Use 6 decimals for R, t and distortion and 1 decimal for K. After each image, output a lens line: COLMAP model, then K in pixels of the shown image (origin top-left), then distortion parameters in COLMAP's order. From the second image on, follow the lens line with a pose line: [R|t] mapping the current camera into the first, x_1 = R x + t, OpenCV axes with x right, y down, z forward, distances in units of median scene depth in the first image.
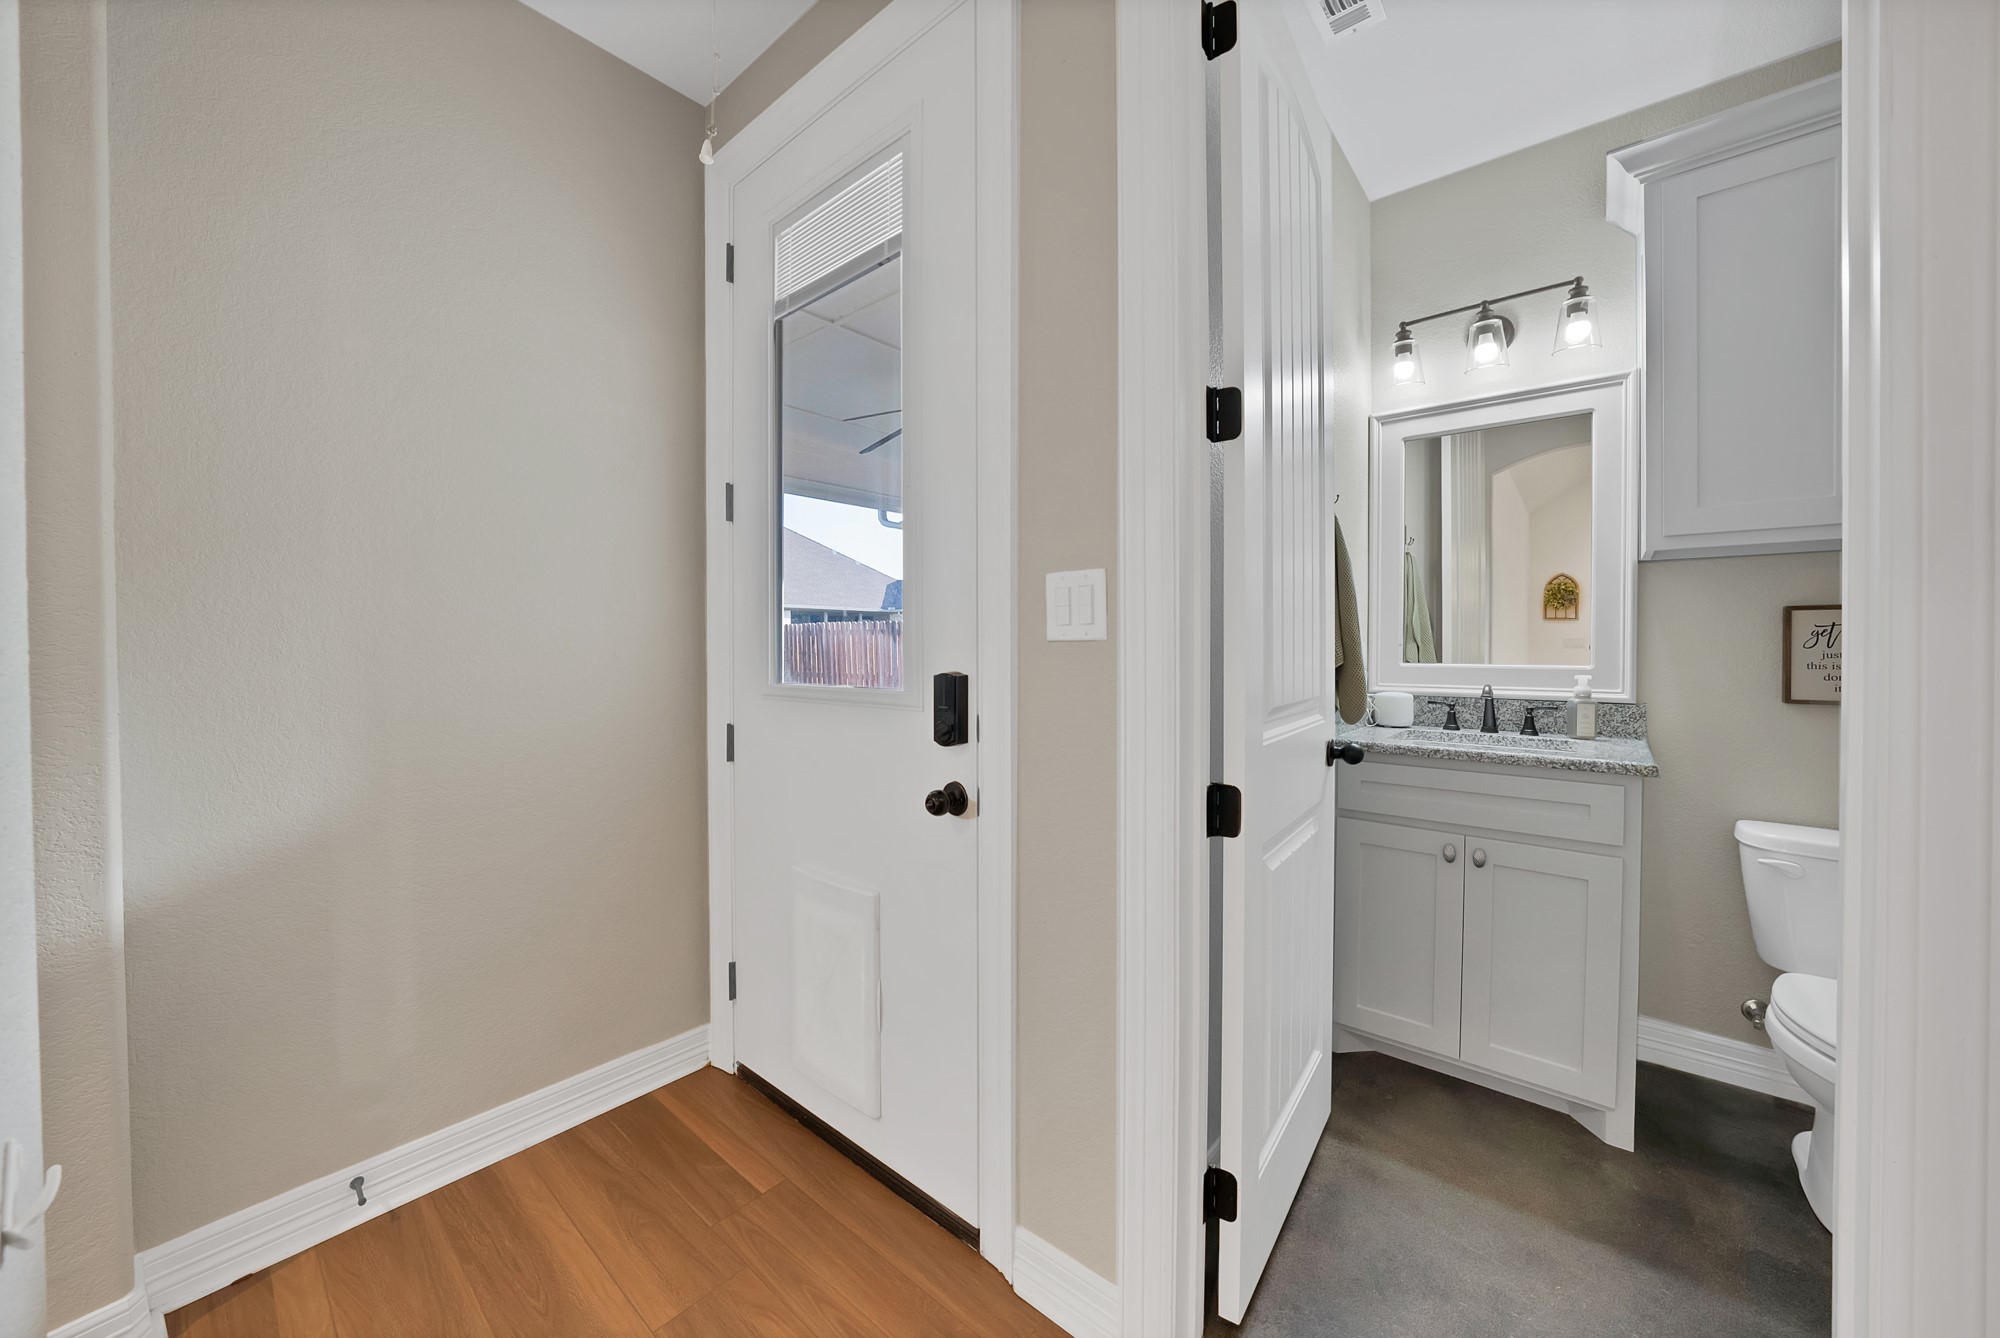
lens RADIAL K [[718.0, 0, 989.5], [0, 718.0, 654.9], [0, 0, 1]] dist [-0.026122, 0.004116]
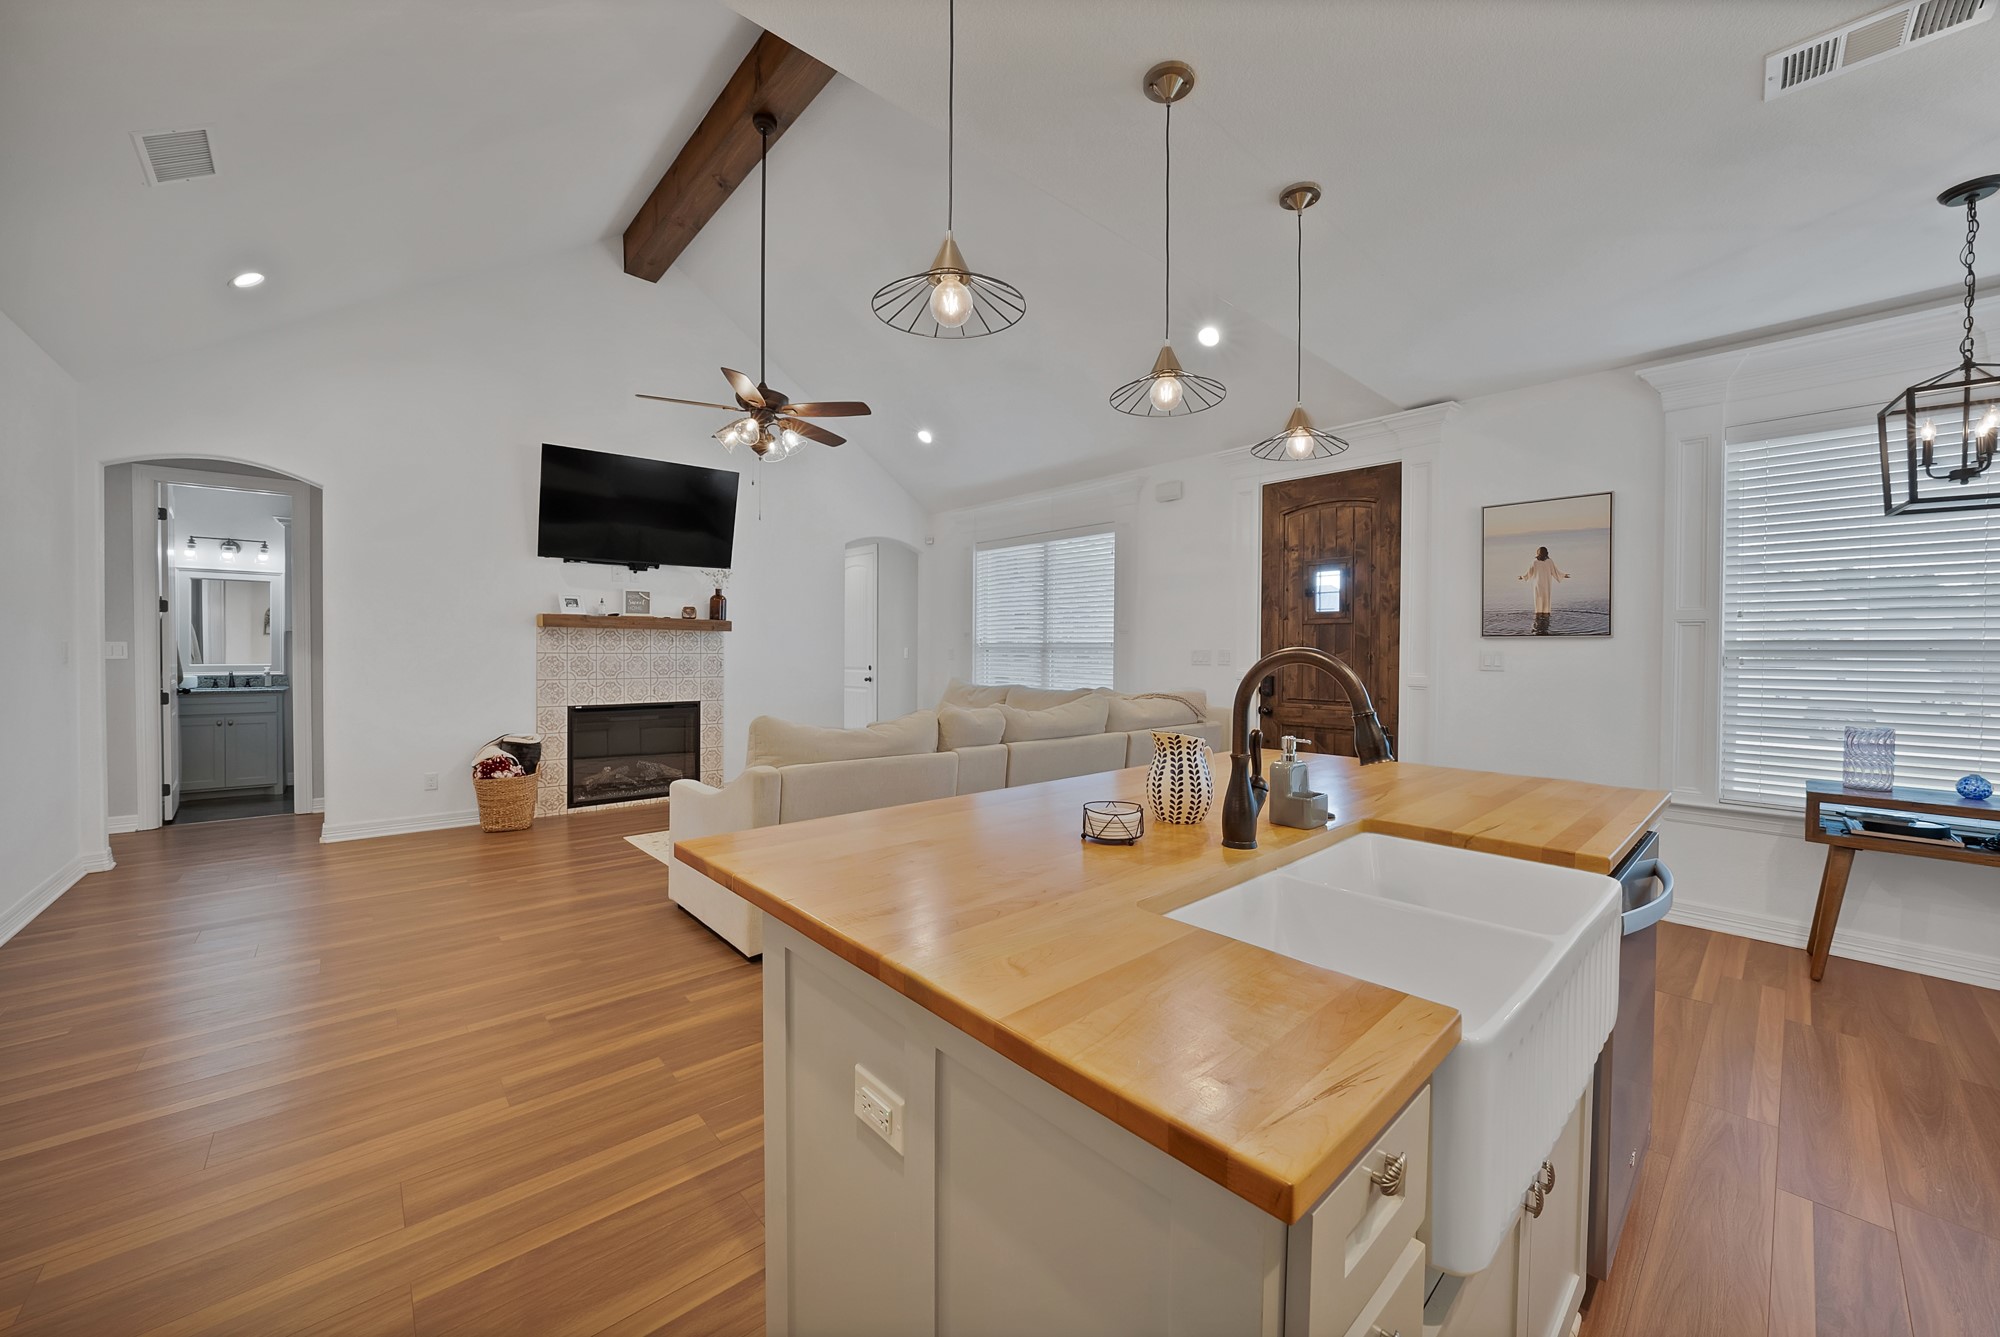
lens RADIAL K [[718.0, 0, 1006.1], [0, 718.0, 660.7], [0, 0, 1]] dist [-0.026122, 0.004116]
pose [[0.100898, -0.011207, 0.994834, -1.905924], [0.005638, 0.999927, 0.010693, -0.014468], [-0.994881, 0.004530, 0.100954, -2.555629]]
